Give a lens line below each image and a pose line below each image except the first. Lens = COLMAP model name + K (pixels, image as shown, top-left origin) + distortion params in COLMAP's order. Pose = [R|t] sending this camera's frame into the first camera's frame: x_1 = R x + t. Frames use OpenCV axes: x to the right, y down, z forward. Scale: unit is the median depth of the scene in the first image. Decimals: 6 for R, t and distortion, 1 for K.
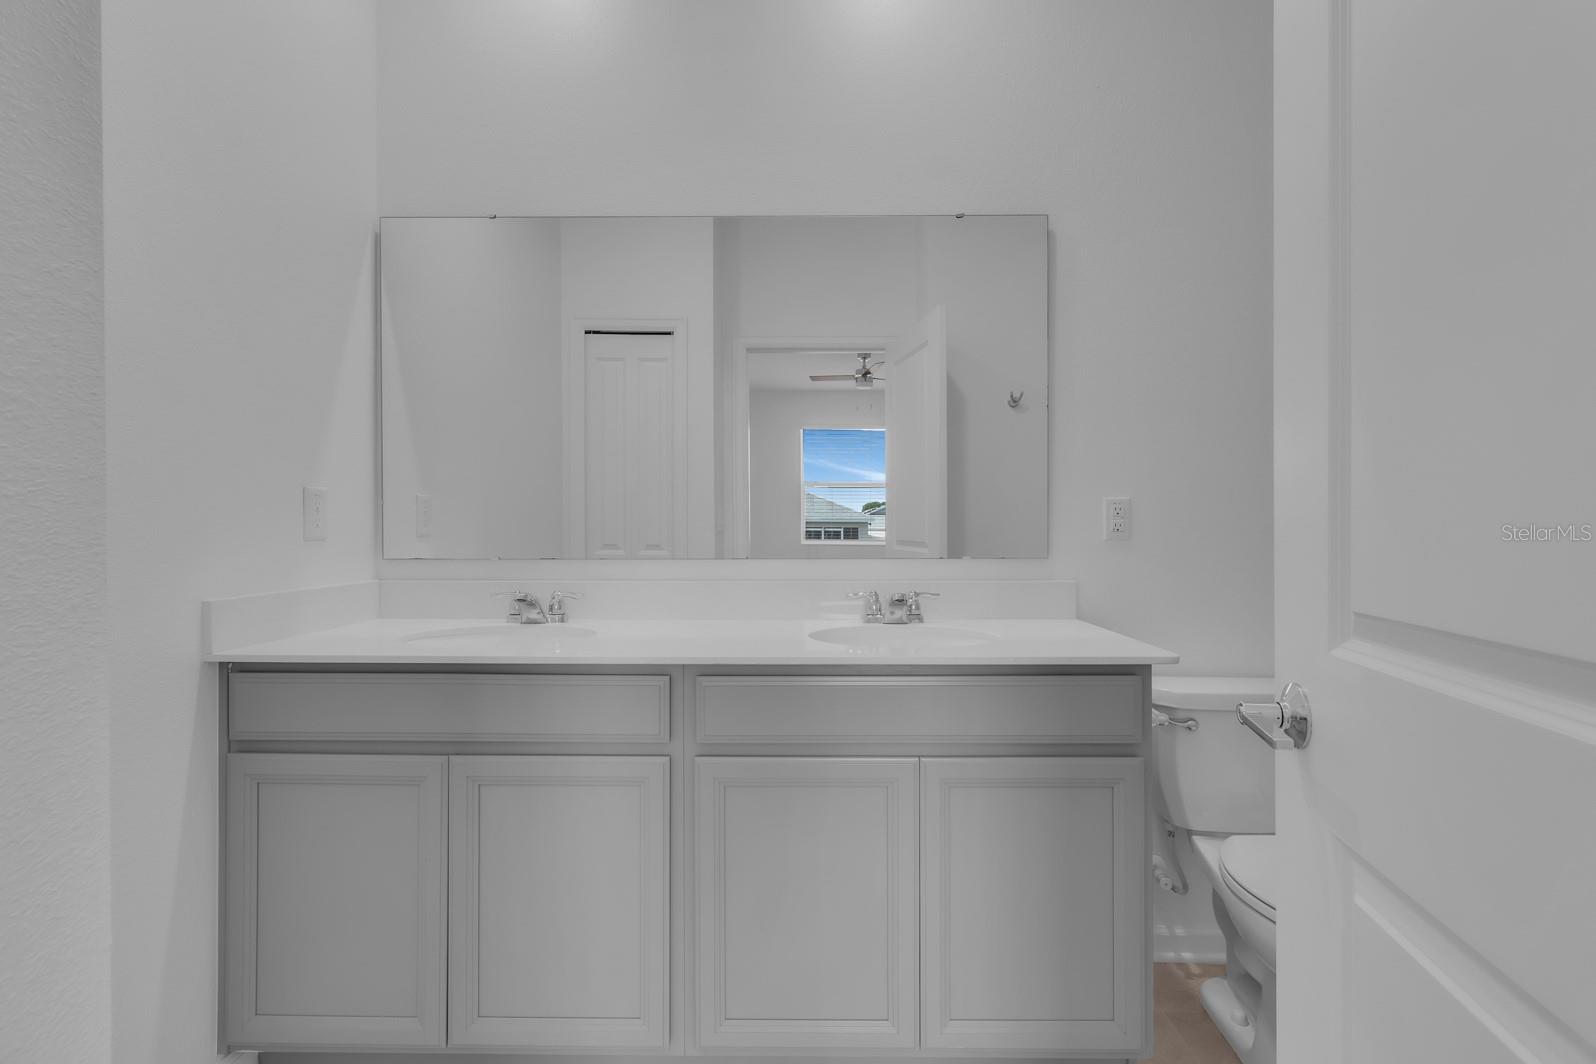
lens RADIAL K [[746.2, 0, 825.9], [0, 746.2, 540.5], [0, 0, 1]] dist [0.001688, 0.000155]
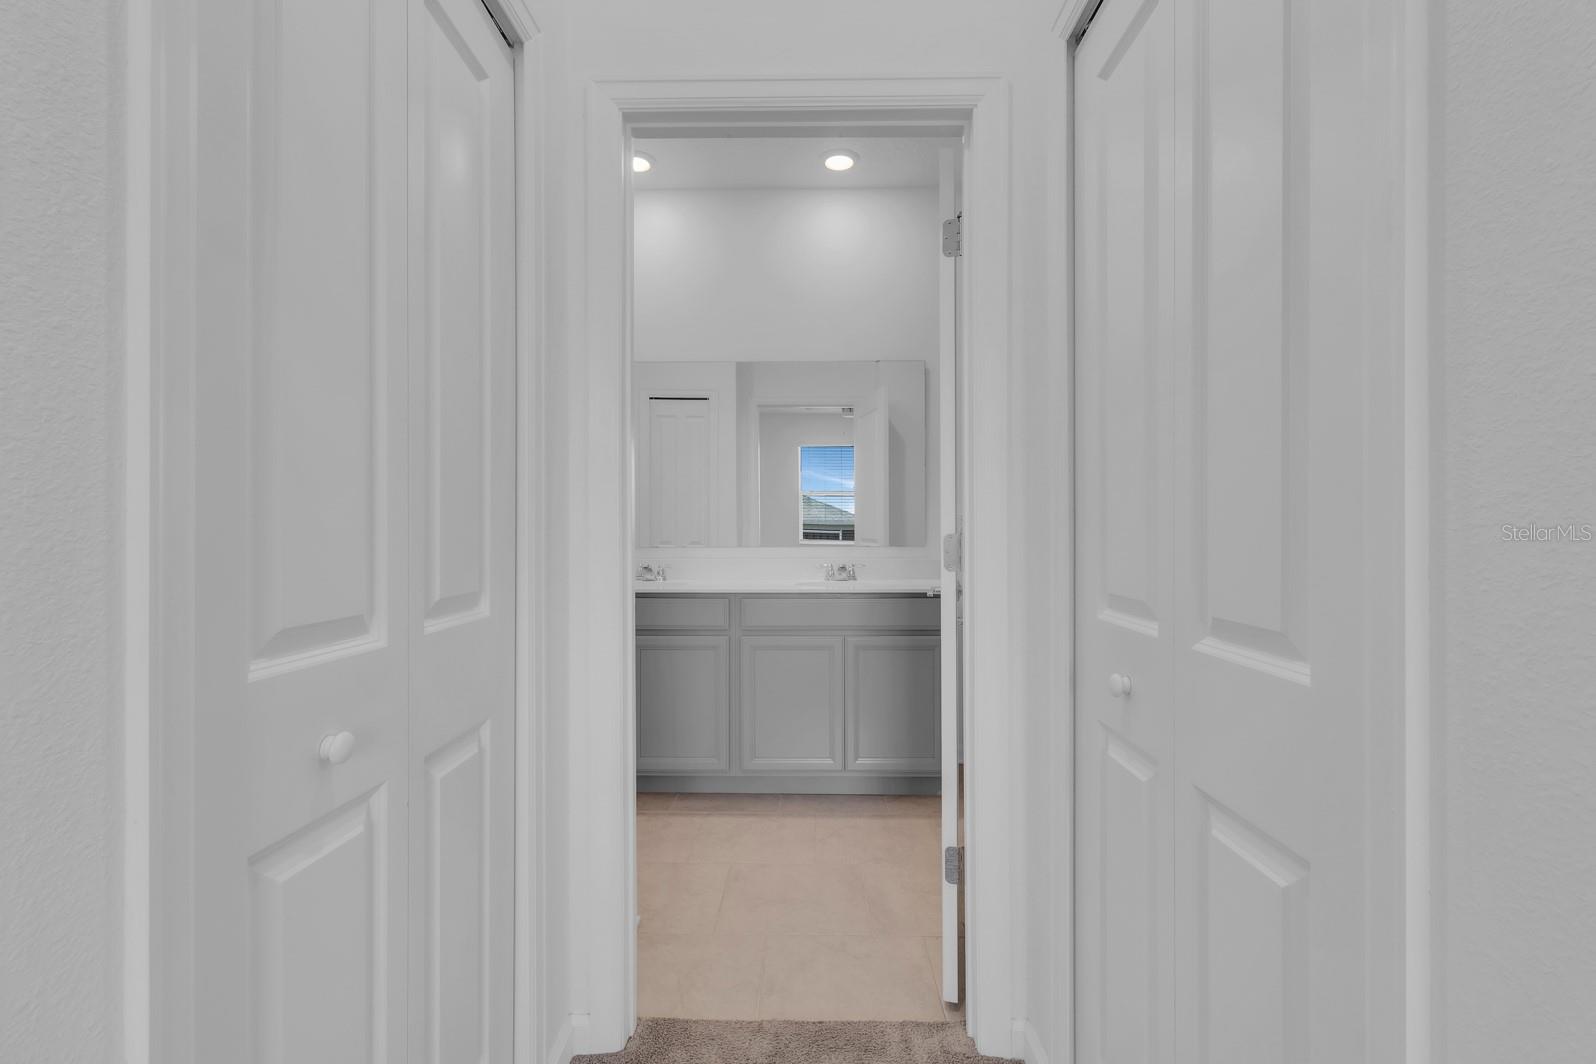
lens RADIAL K [[746.2, 0, 825.9], [0, 746.2, 540.5], [0, 0, 1]] dist [0.001688, 0.000155]
pose [[0.999998, -0.000338, -0.002050, 0.047082], [0.000333, 0.999998, -0.002192, 0.011175], [0.002051, 0.002191, 0.999995, -0.724181]]
